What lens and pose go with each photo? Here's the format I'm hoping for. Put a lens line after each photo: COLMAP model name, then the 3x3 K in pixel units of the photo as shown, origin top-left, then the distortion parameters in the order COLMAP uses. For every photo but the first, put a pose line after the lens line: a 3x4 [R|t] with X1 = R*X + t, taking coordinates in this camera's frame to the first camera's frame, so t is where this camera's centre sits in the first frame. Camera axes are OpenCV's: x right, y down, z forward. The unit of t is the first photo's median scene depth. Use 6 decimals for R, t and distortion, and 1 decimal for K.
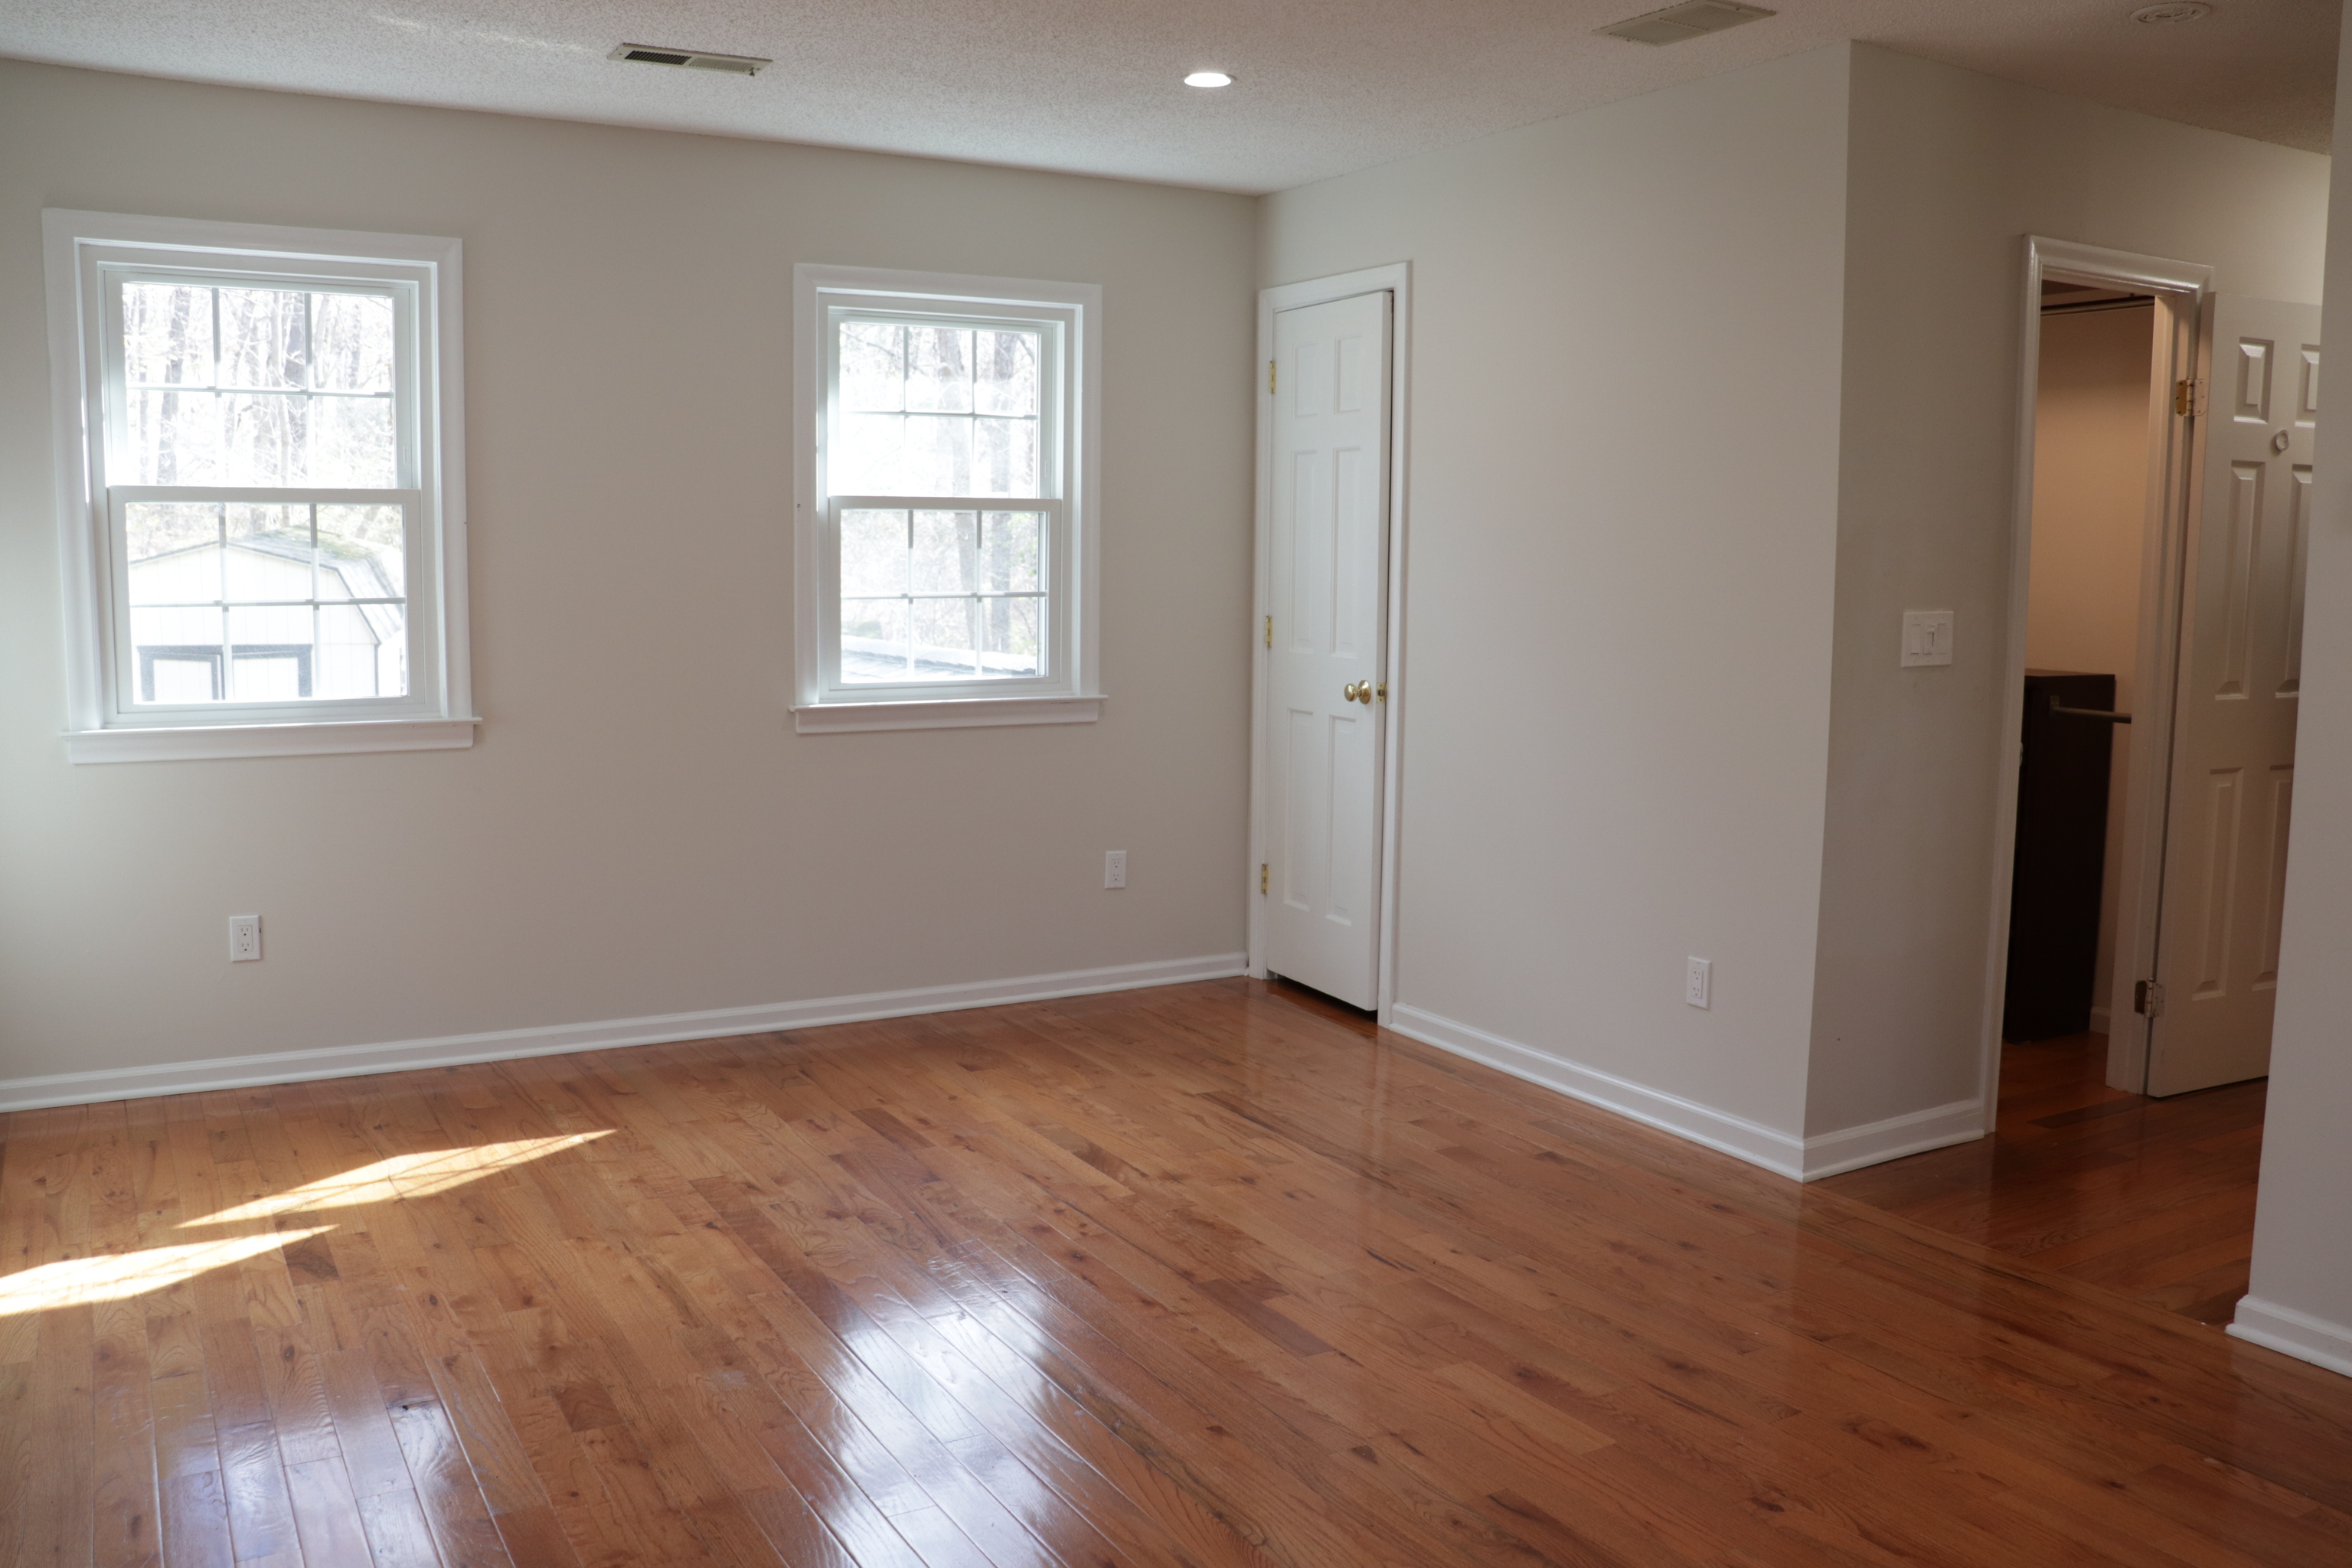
lens RADIAL K [[1958.4, 0, 1164.3], [0, 1958.4, 775.9], [0, 0, 1]] dist [-0.085849, 0.080405]
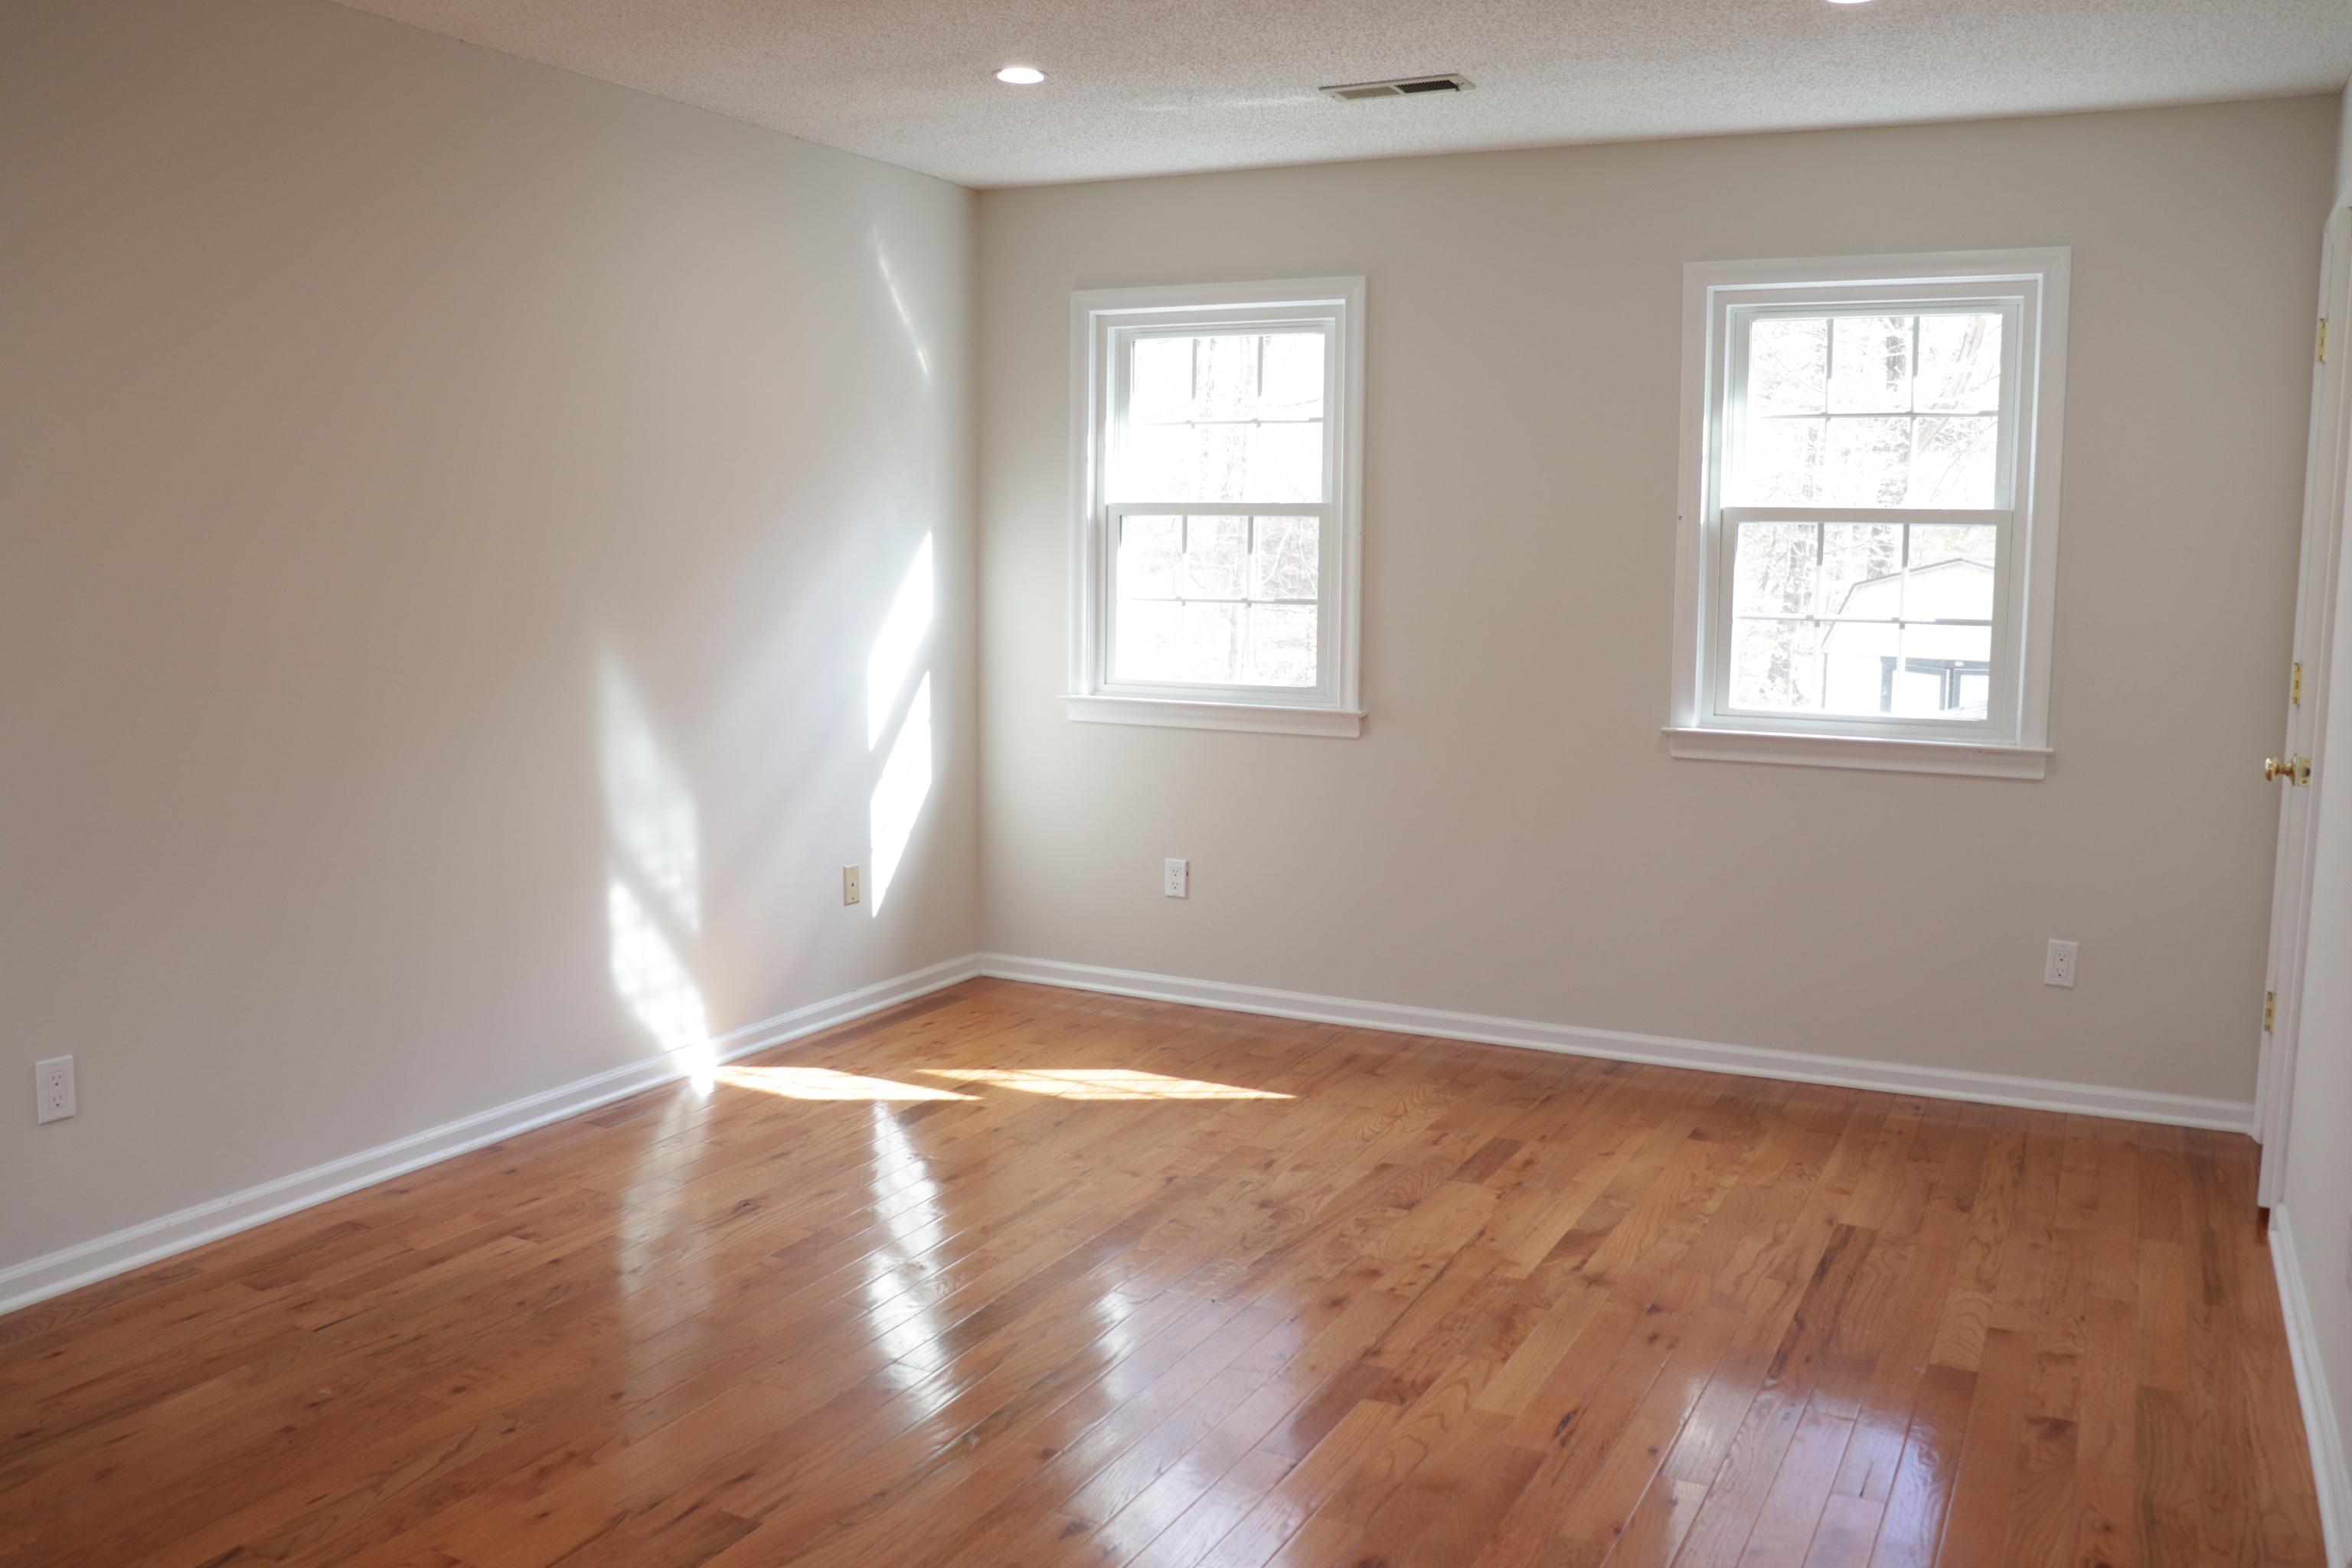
lens RADIAL K [[1958.4, 0, 1161.1], [0, 1958.4, 774.4], [0, 0, 1]] dist [-0.085849, 0.080405]
pose [[0.575953, 0.095689, -0.811863, 0.442924], [-0.106389, 0.993453, 0.041617, -0.026272], [0.810530, 0.062404, 0.582363, 0.245952]]
